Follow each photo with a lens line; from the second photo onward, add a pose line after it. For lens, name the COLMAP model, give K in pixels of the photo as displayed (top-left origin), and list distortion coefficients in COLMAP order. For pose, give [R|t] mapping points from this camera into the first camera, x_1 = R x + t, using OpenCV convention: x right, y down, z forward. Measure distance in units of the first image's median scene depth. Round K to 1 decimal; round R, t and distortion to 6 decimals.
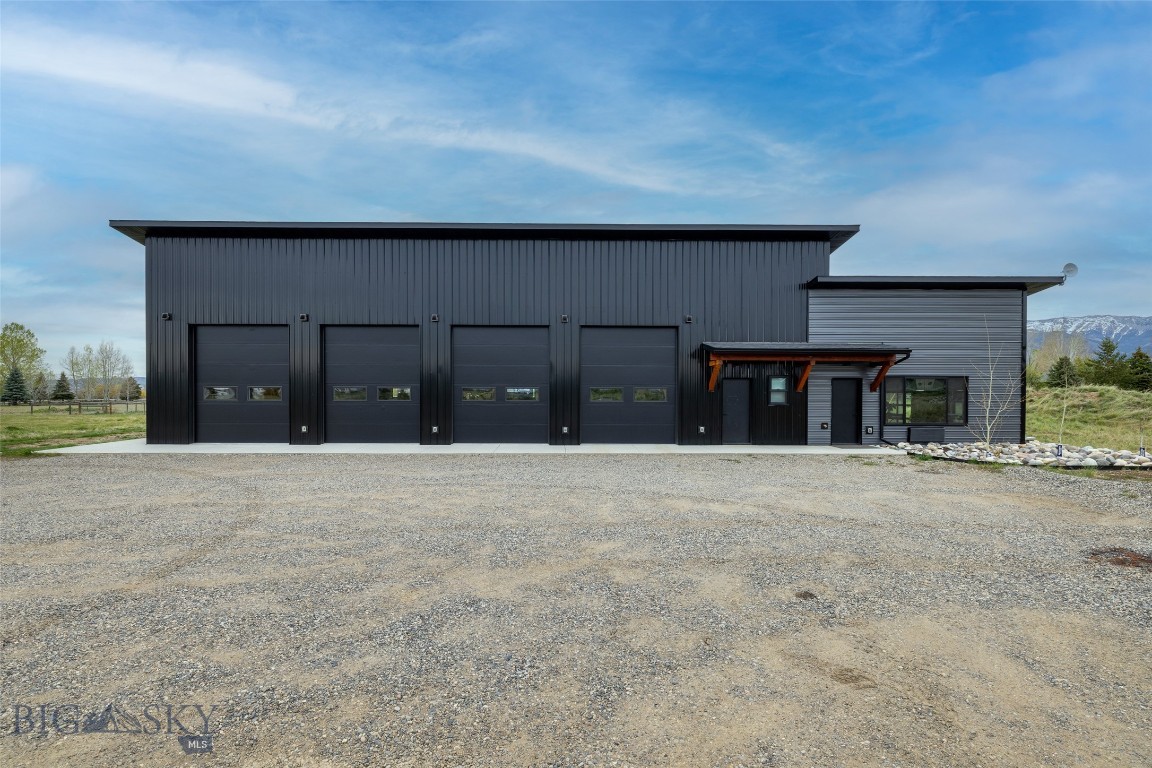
lens RADIAL K [[488.7, 0, 565.9], [0, 488.7, 404.3], [0, 0, 1]] dist [0.001168, -0.000122]
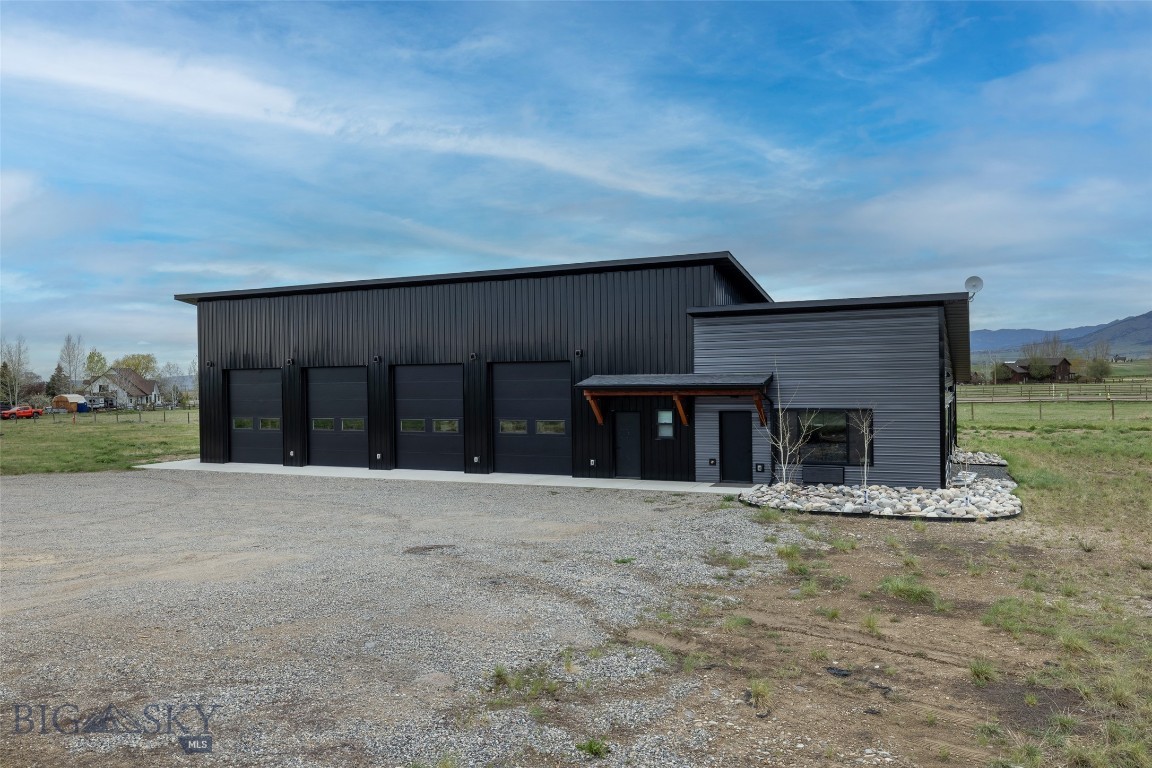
lens RADIAL K [[865.5, 0, 573.1], [0, 865.5, 382.2], [0, 0, 1]] dist [0.008379, 0.011432]
pose [[0.897173, -0.015201, -0.441418, 1.024358], [0.009321, 0.999837, -0.015485, -0.085837], [0.441581, 0.009778, 0.897168, -0.609911]]
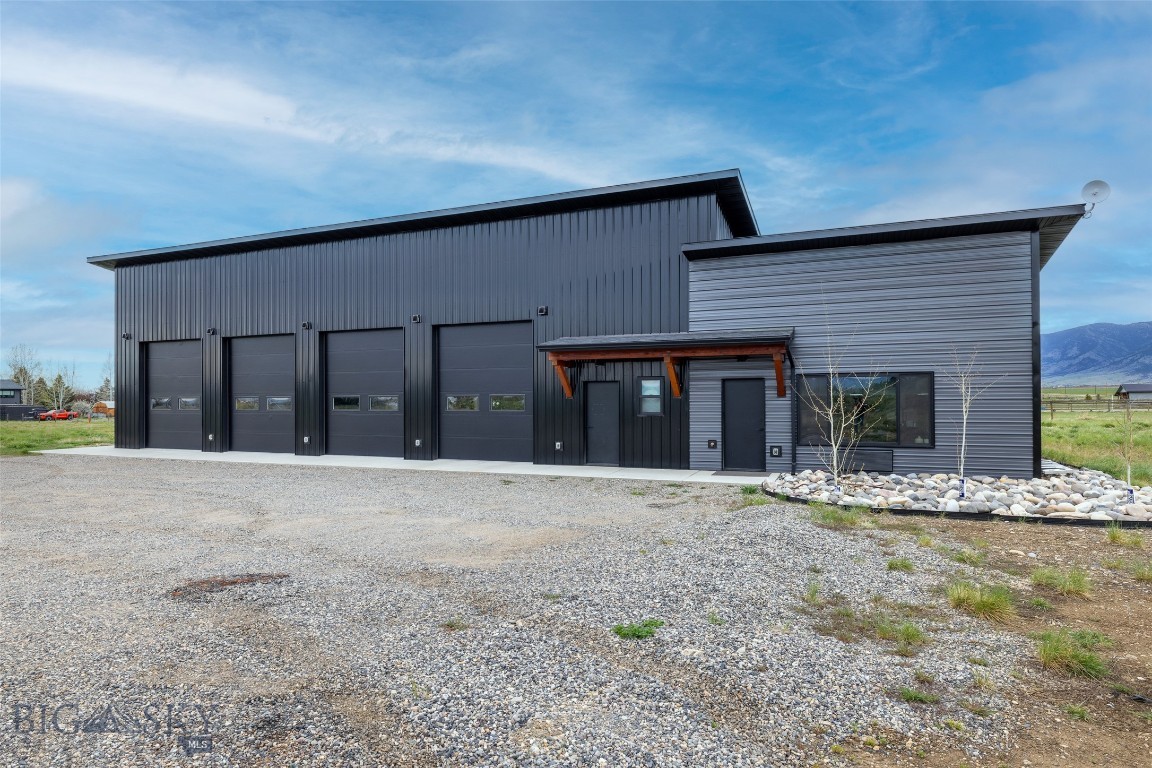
lens RADIAL K [[661.0, 0, 573.9], [0, 661.0, 393.9], [0, 0, 1]] dist [0.003833, -0.001916]
pose [[0.917566, -0.010548, -0.397443, 0.732555], [-0.002717, 0.999458, -0.032798, 0.001881], [0.397573, 0.031174, 0.917041, 0.007911]]
